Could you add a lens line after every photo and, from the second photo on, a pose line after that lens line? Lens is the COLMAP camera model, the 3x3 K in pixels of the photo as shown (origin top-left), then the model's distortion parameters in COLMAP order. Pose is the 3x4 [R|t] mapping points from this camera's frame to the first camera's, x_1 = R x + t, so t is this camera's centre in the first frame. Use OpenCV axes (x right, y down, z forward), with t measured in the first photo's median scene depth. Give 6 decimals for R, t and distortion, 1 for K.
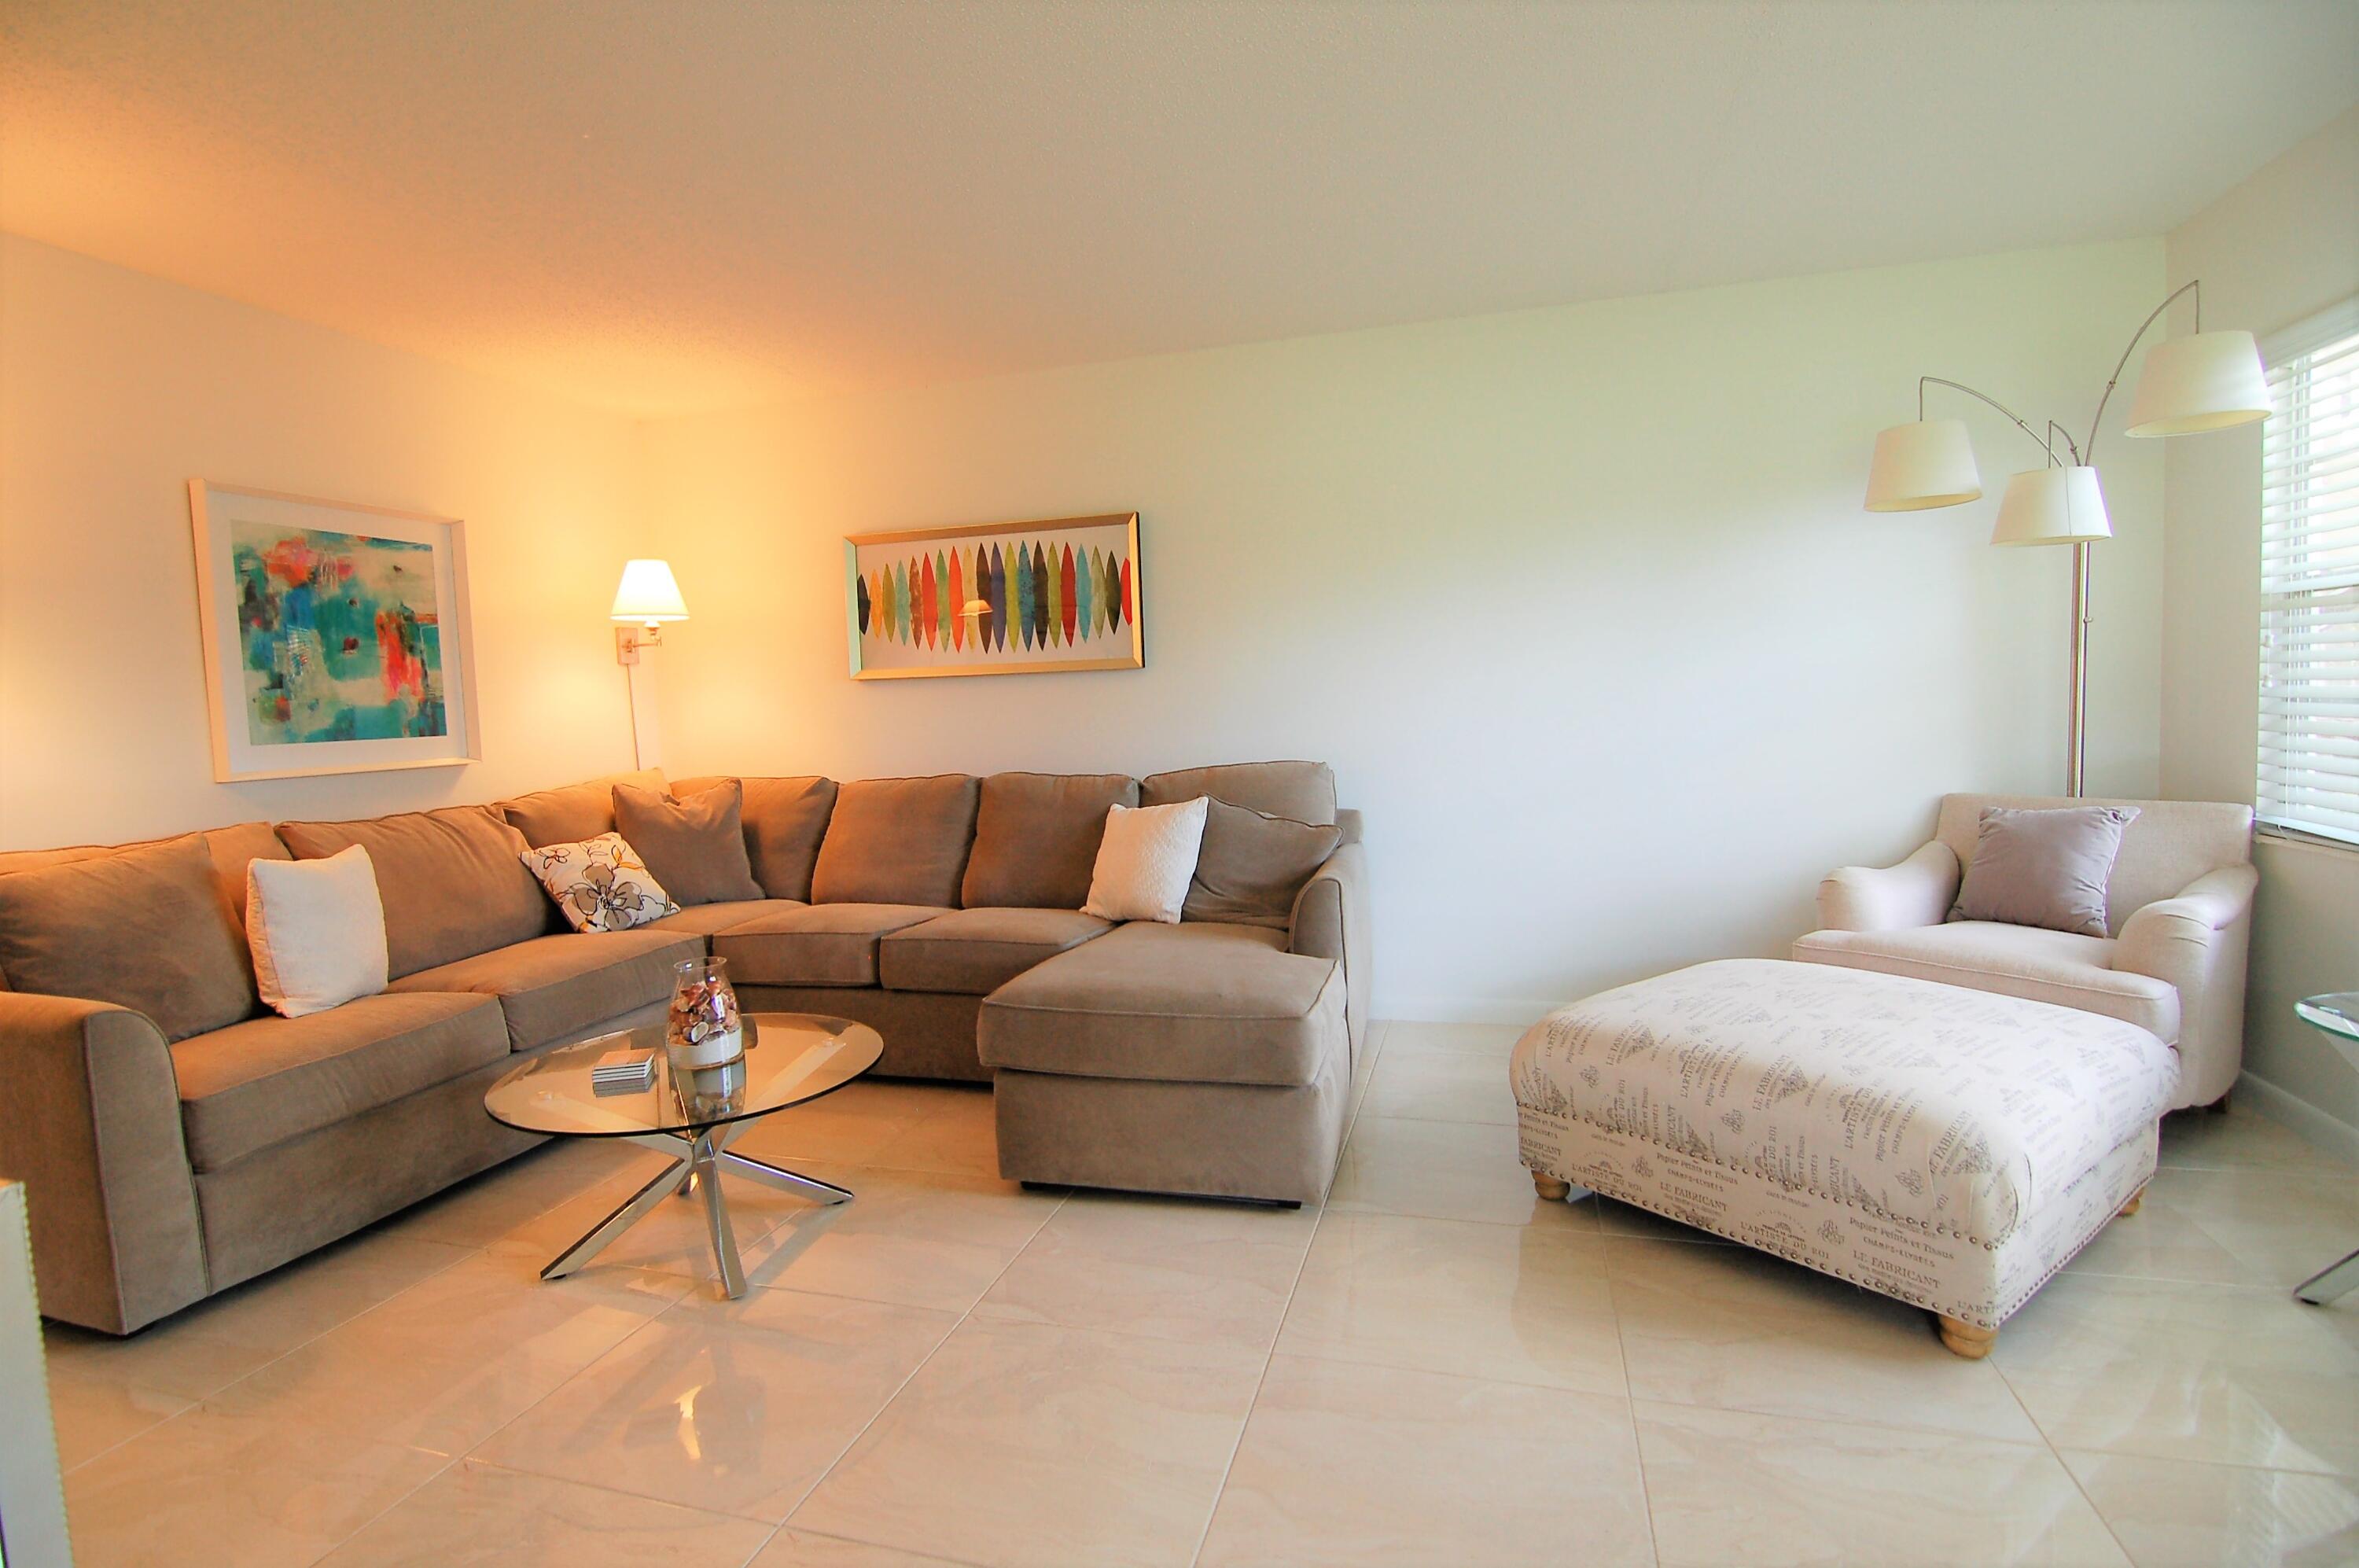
lens RADIAL K [[1129.6, 0, 1163.6], [0, 1129.6, 782.5], [0, 0, 1]] dist [-0.008292, -0.007307]
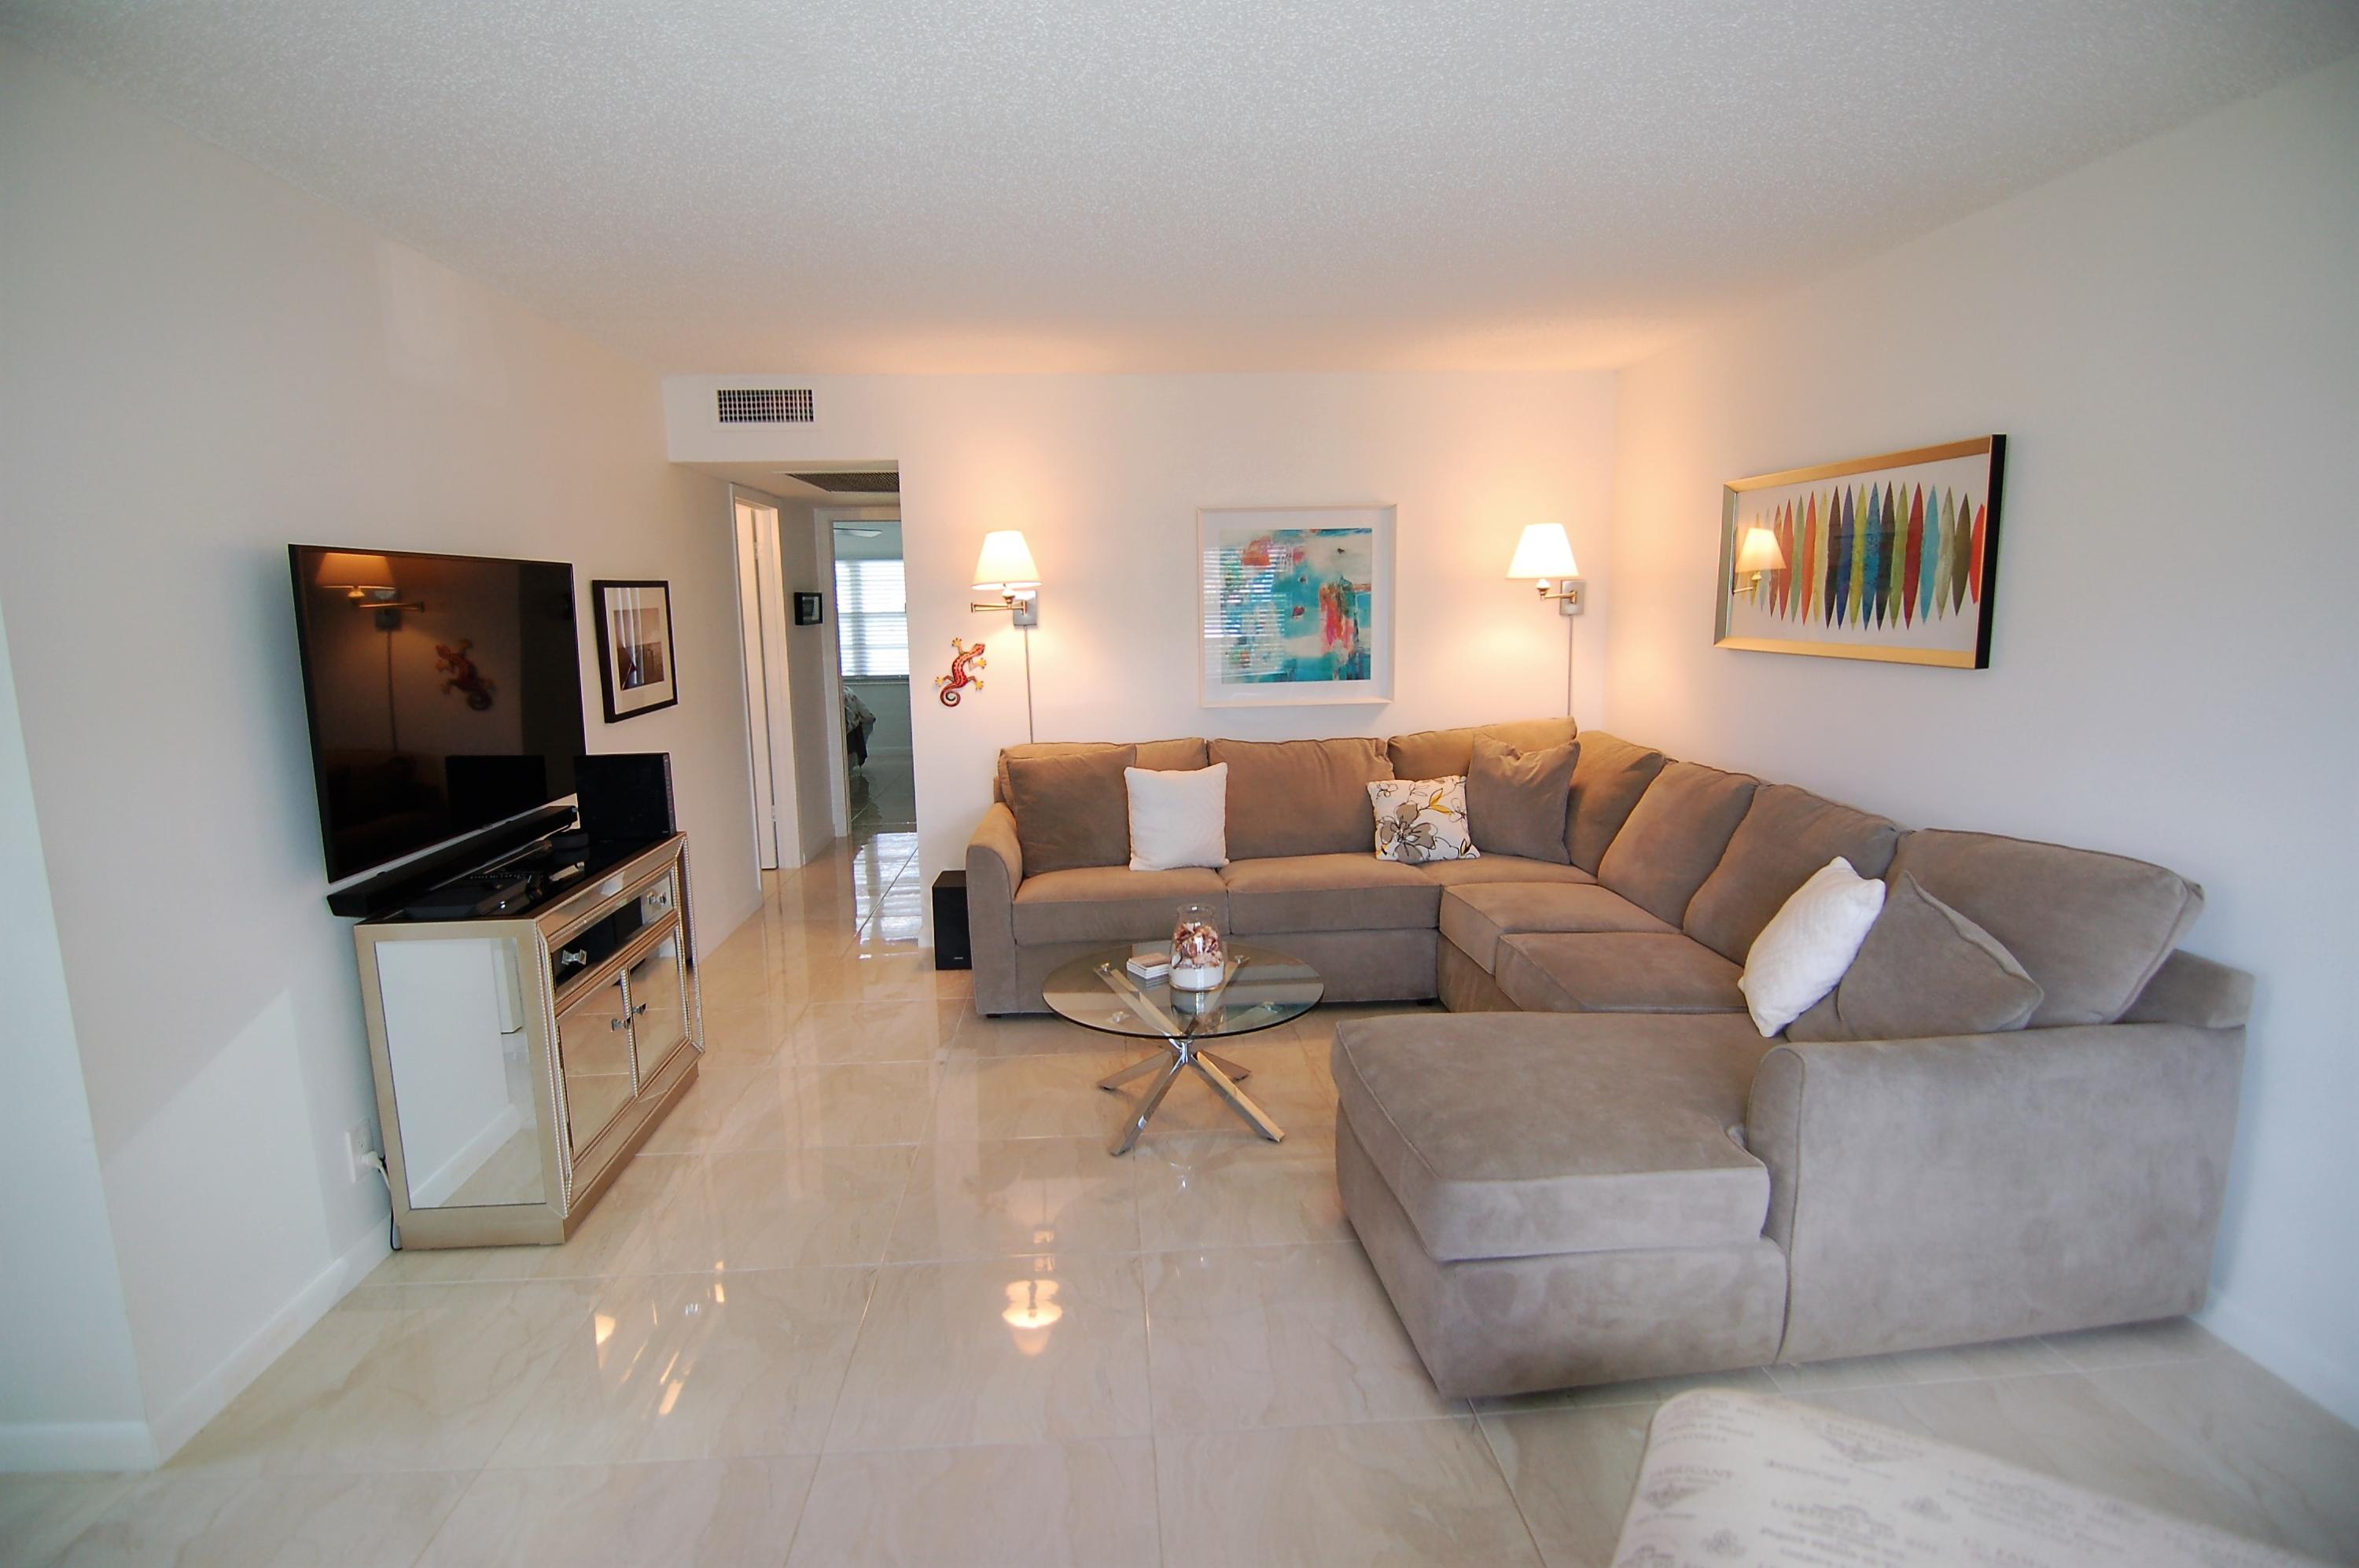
lens RADIAL K [[1129.6, 0, 1163.6], [0, 1129.6, 782.5], [0, 0, 1]] dist [-0.008292, -0.007307]
pose [[0.365134, 0.173665, -0.914613, 0.474432], [-0.062485, 0.984803, 0.162047, -0.122542], [0.928856, -0.002019, 0.370436, 0.318778]]
